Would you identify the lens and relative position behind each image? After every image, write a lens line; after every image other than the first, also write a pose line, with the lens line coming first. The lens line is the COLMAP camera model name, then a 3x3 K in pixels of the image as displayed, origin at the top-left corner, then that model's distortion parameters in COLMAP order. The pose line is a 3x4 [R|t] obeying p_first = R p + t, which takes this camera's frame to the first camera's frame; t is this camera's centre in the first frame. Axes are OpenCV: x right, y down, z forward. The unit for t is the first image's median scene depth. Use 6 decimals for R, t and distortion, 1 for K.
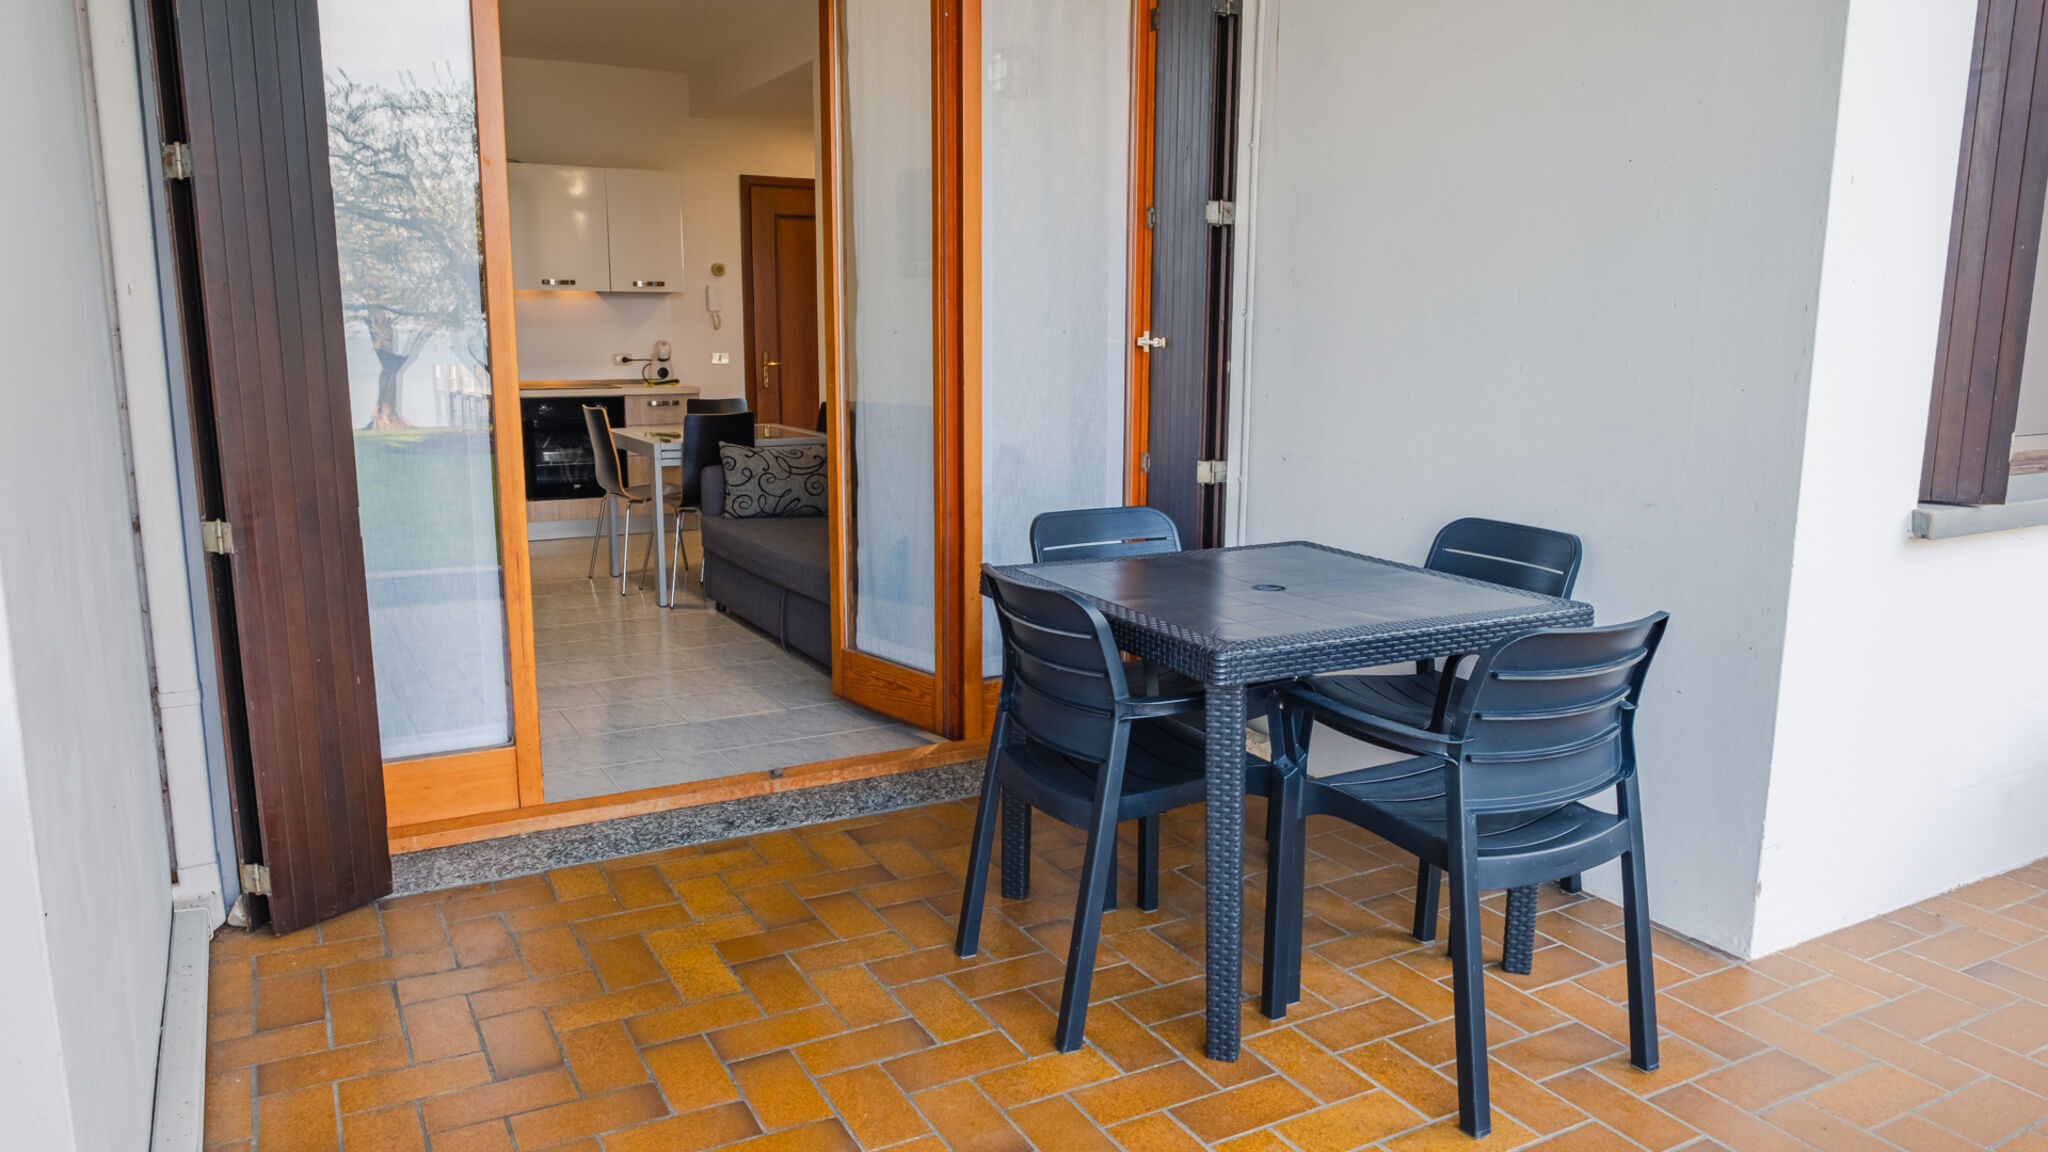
lens RADIAL K [[1418.5, 0, 1034.9], [0, 1418.5, 583.7], [0, 0, 1]] dist [0.015535, -0.002424]
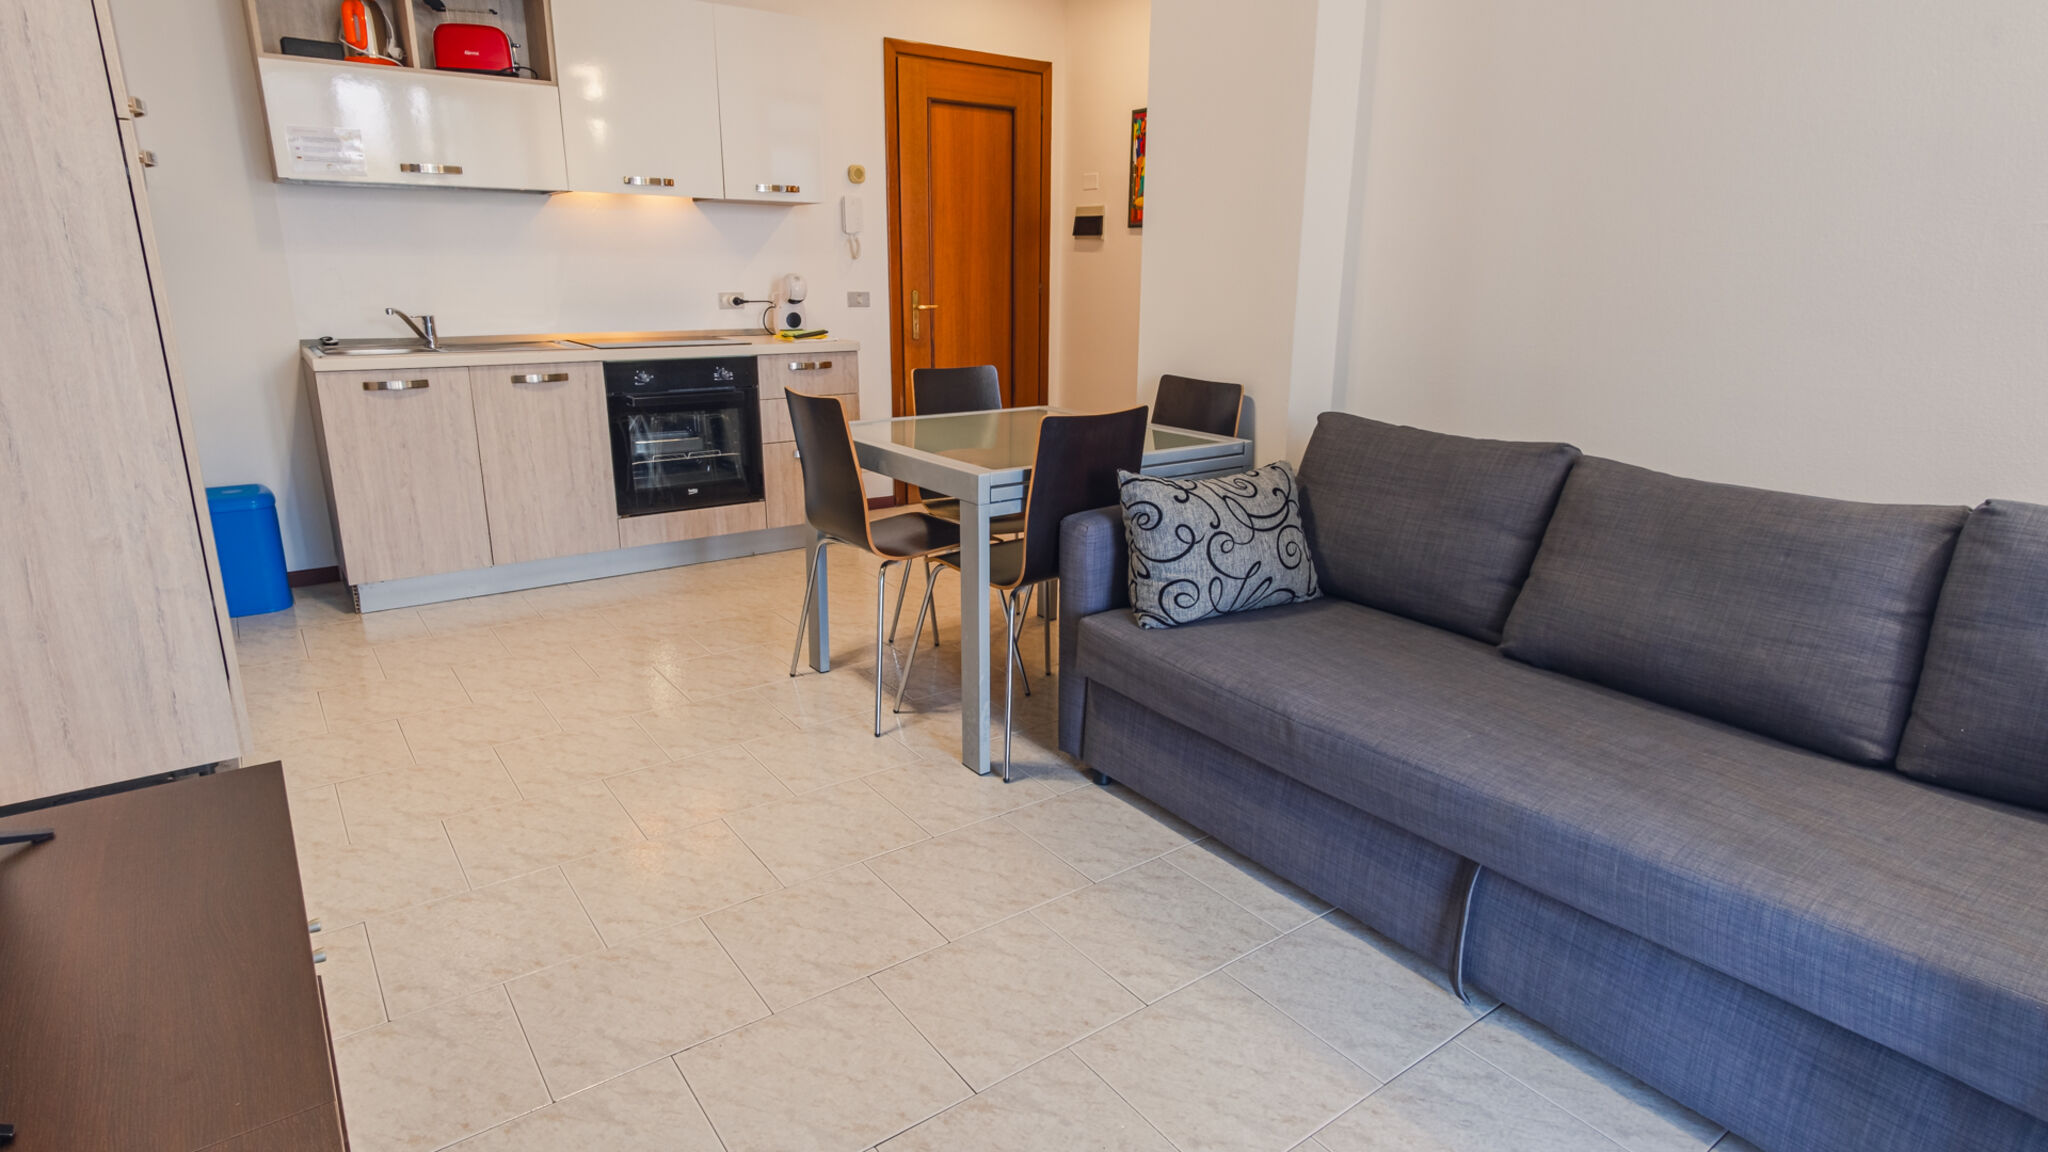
lens RADIAL K [[1076.3, 0, 1027.5], [0, 1076.3, 570.6], [0, 0, 1]] dist [0.002668, 0.000672]
pose [[0.991981, -0.026631, 0.123551, -0.225469], [0.015456, 0.995773, 0.090539, -0.074334], [-0.125440, -0.087904, 0.988199, 0.465585]]
